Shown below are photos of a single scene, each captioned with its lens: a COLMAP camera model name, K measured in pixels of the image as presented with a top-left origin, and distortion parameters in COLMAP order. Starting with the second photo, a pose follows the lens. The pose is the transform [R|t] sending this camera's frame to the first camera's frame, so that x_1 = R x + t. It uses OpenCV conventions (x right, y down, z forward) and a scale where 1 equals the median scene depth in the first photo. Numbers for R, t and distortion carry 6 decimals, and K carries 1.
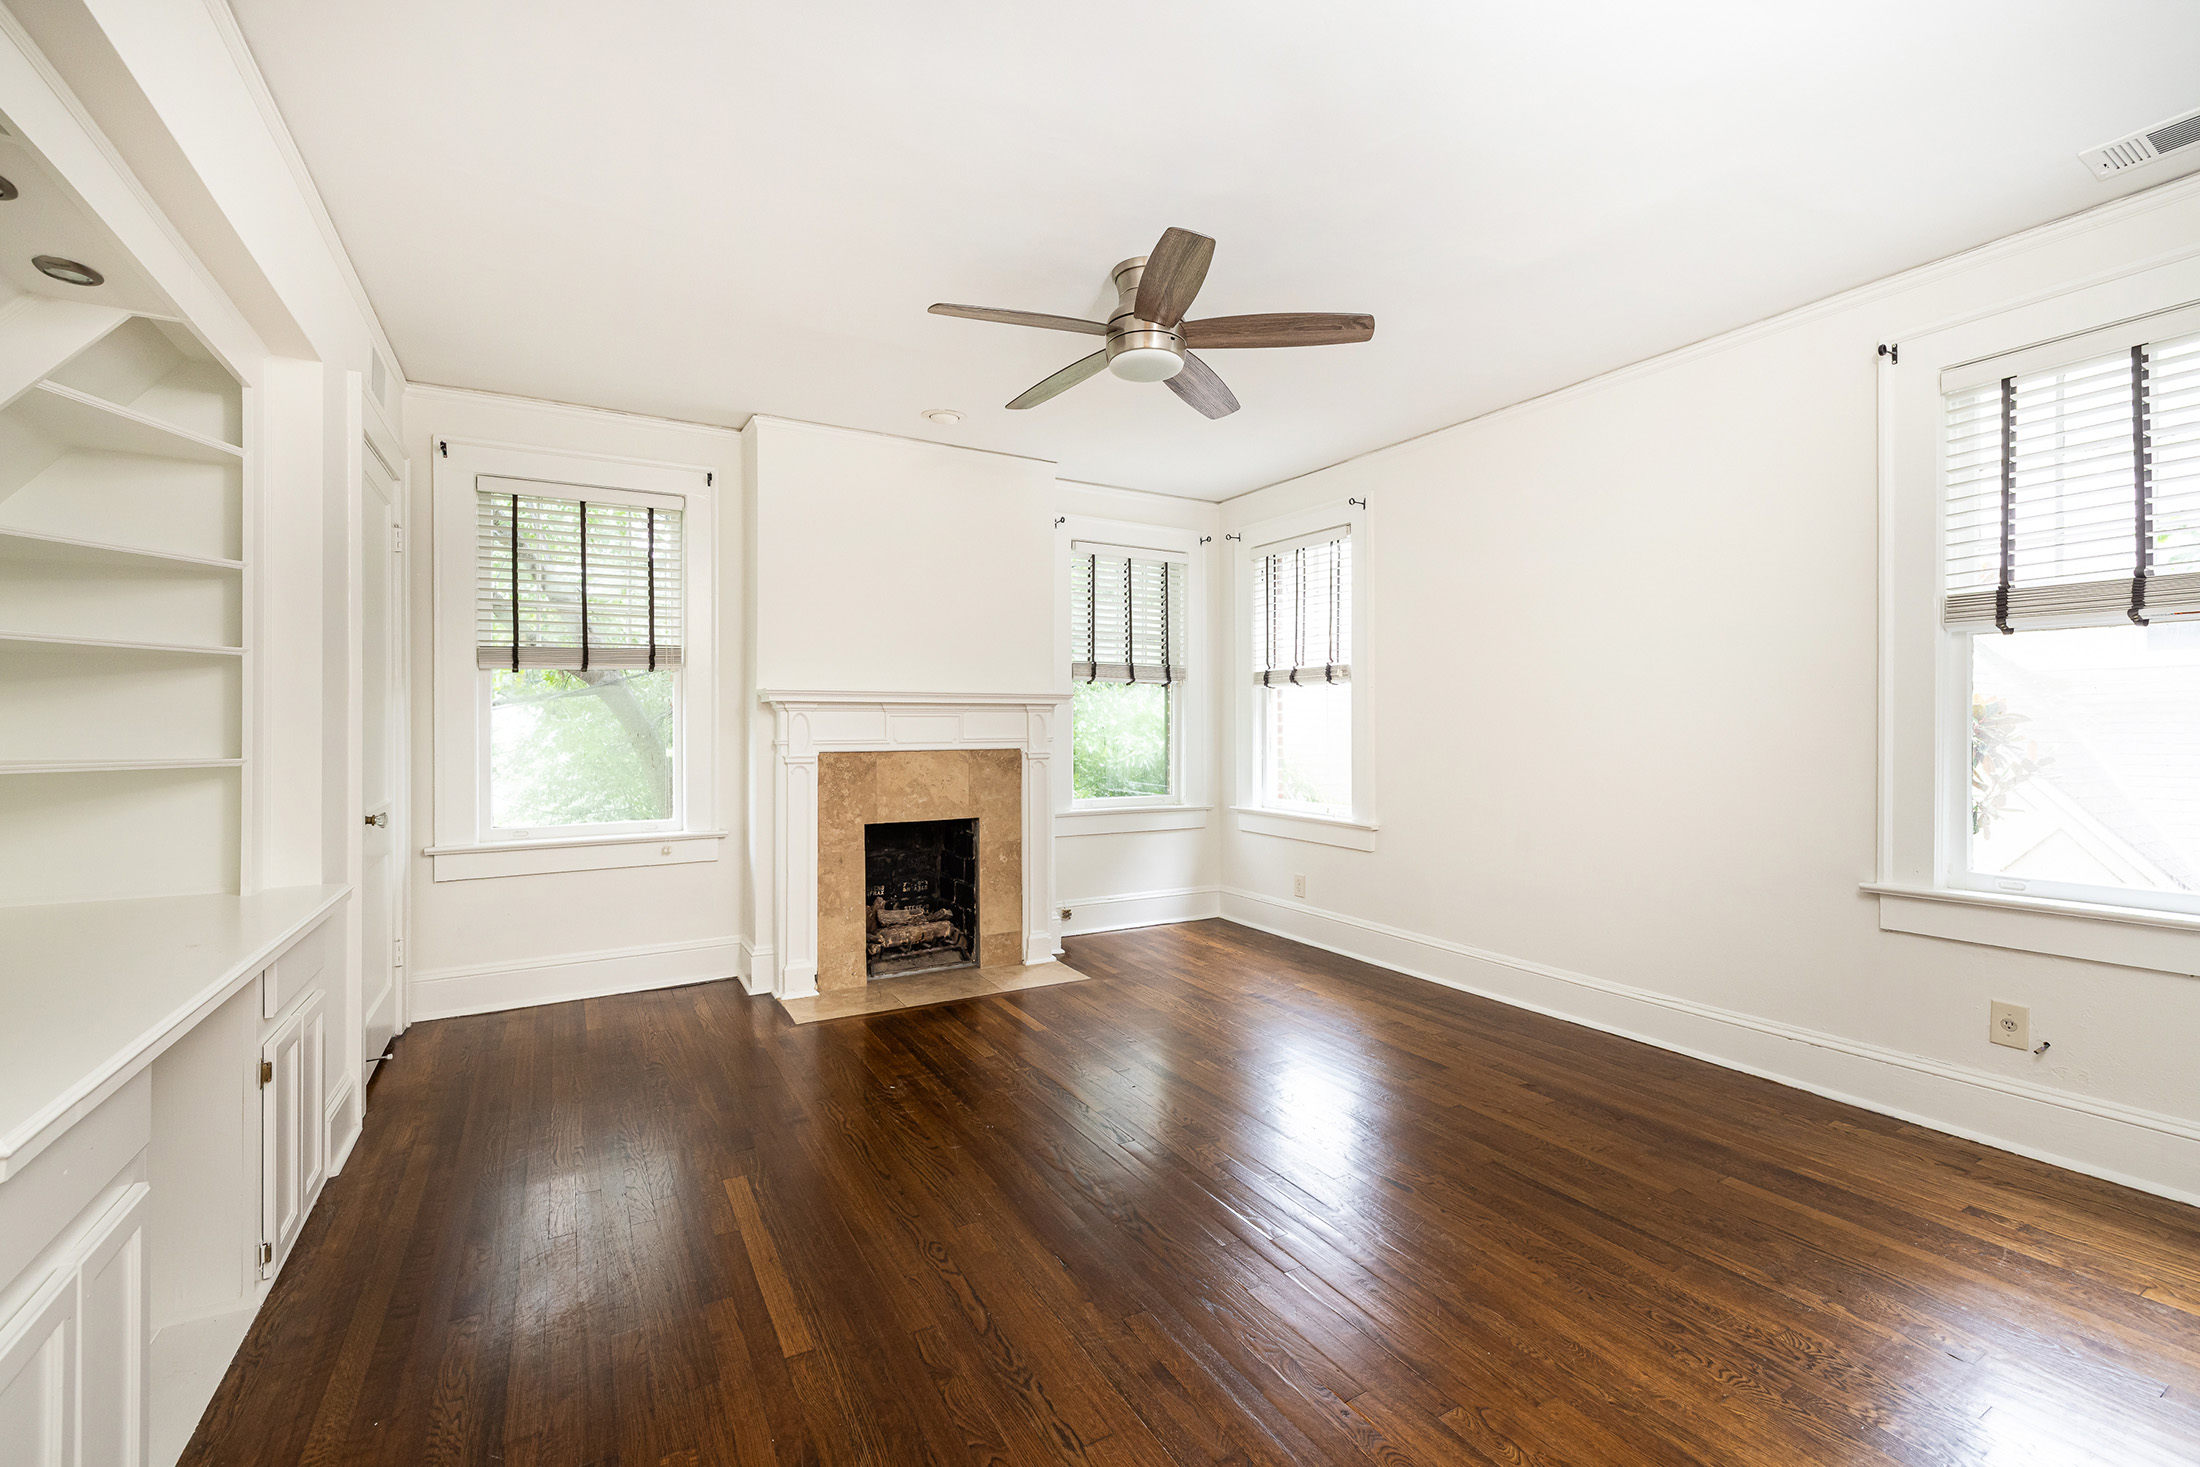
lens RADIAL K [[929.1, 0, 1075.2], [0, 929.1, 736.1], [0, 0, 1]] dist [0.003484, 0.001416]
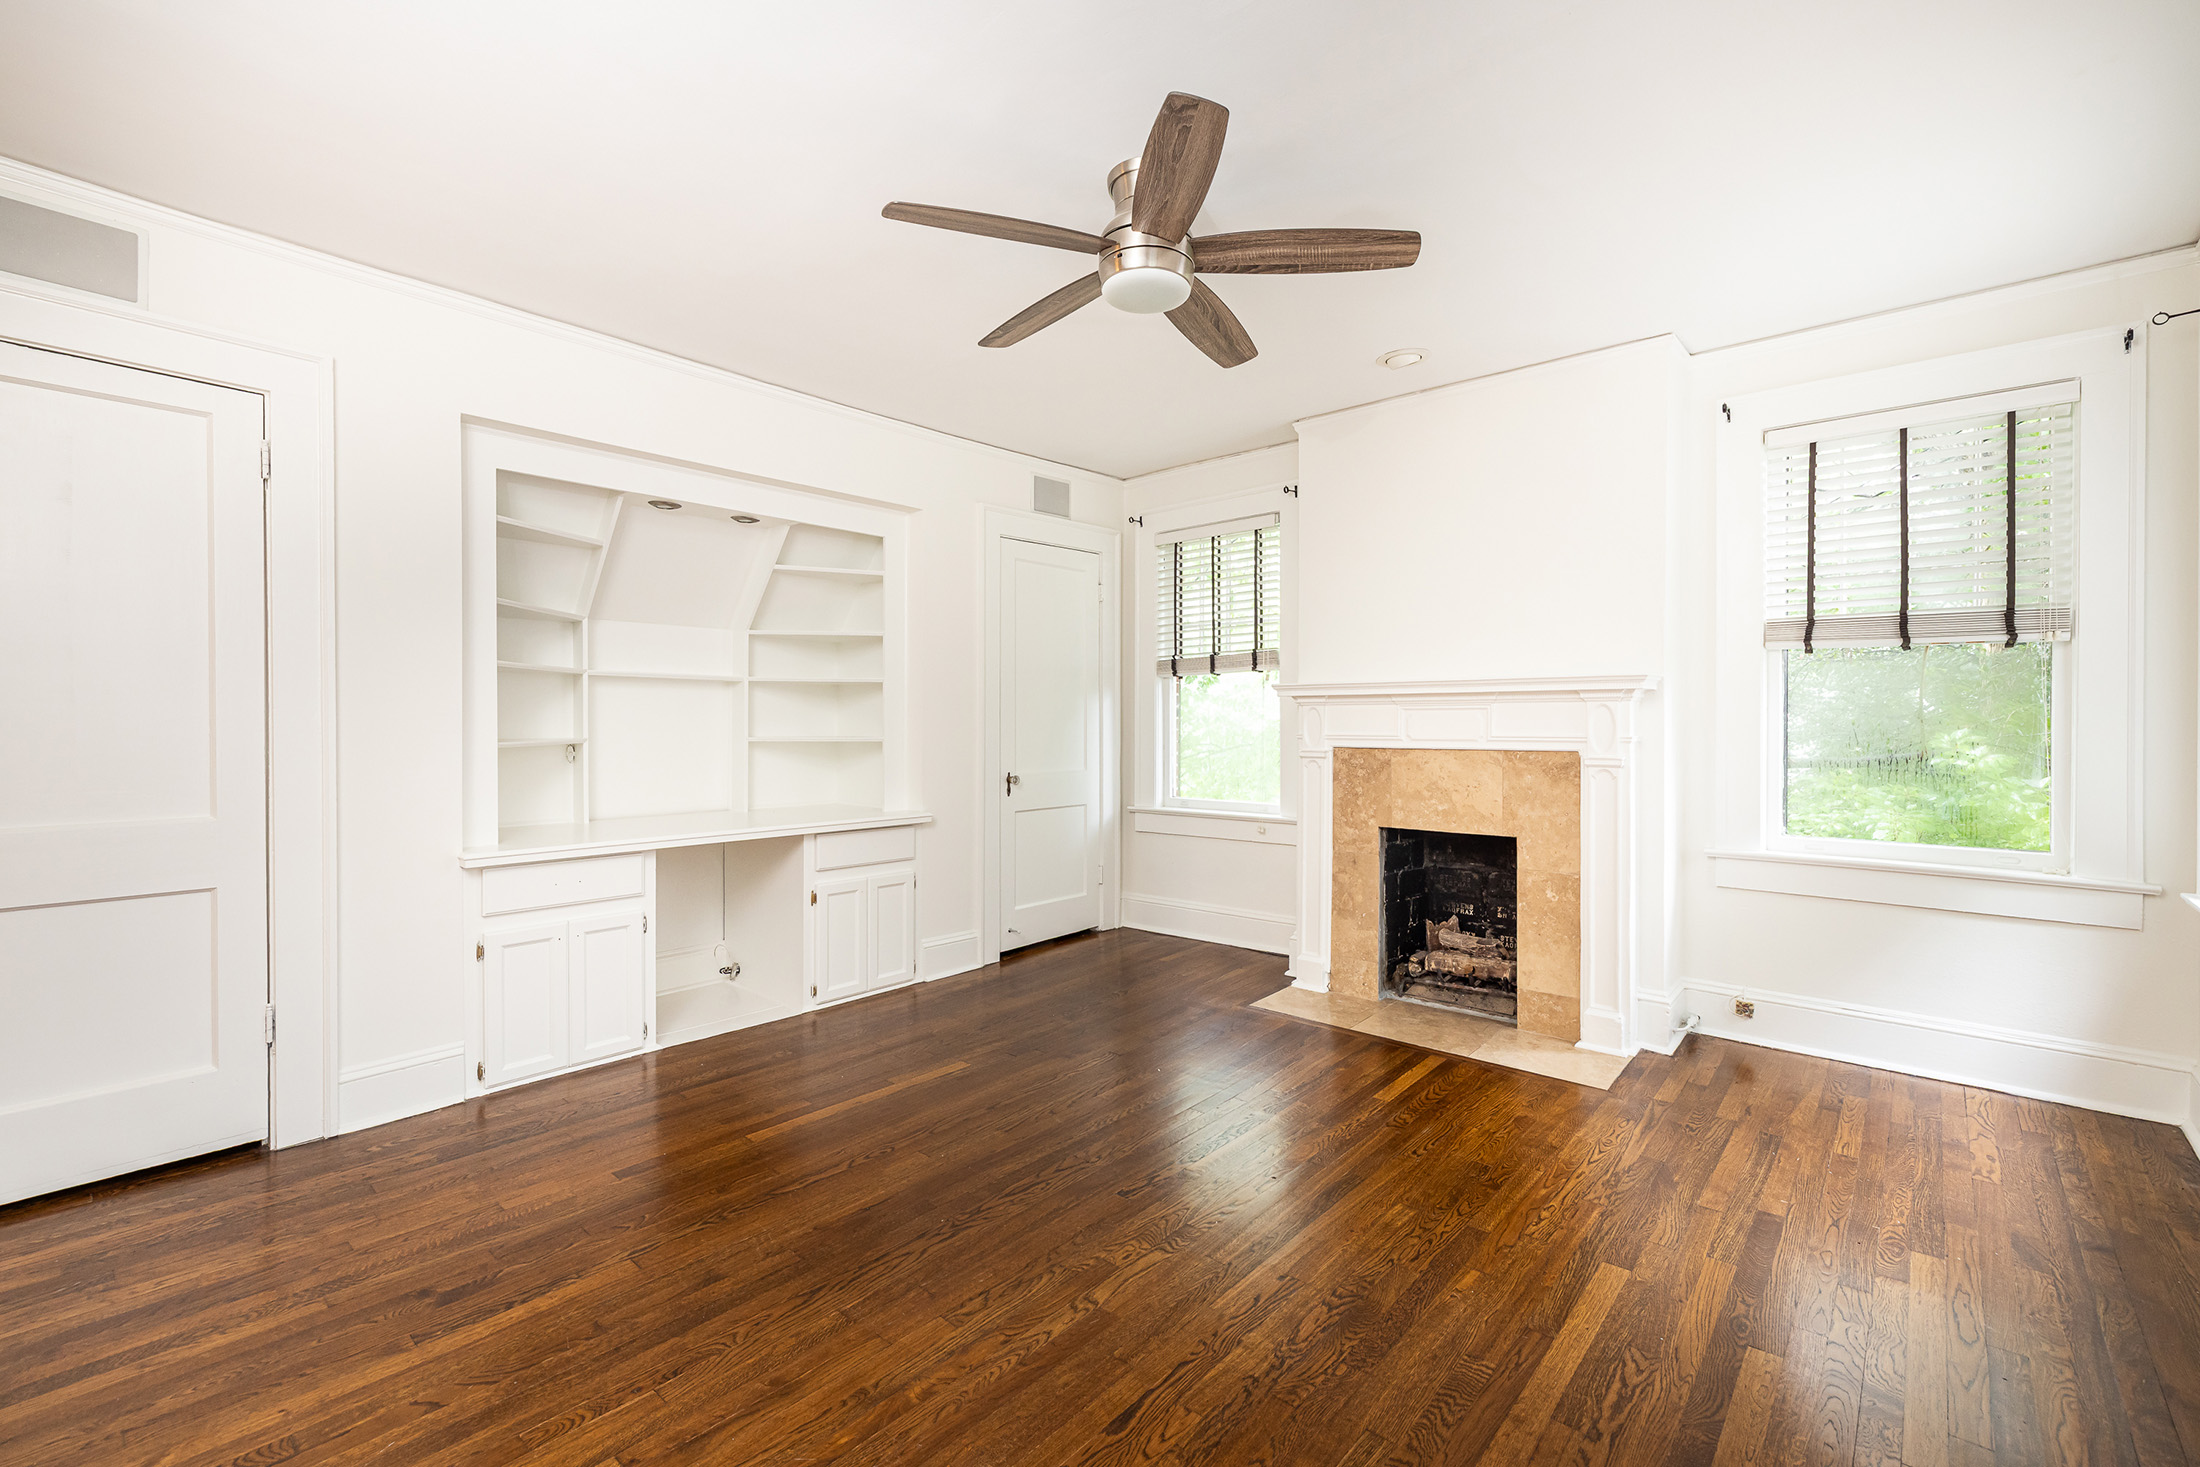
lens RADIAL K [[929.1, 0, 1076.1], [0, 929.1, 713.6], [0, 0, 1]] dist [0.003484, 0.001416]
pose [[0.325894, -0.001329, -0.945405, 0.541695], [-0.002722, 0.999994, -0.002344, -0.014668], [0.945402, 0.003338, 0.325889, 0.406003]]
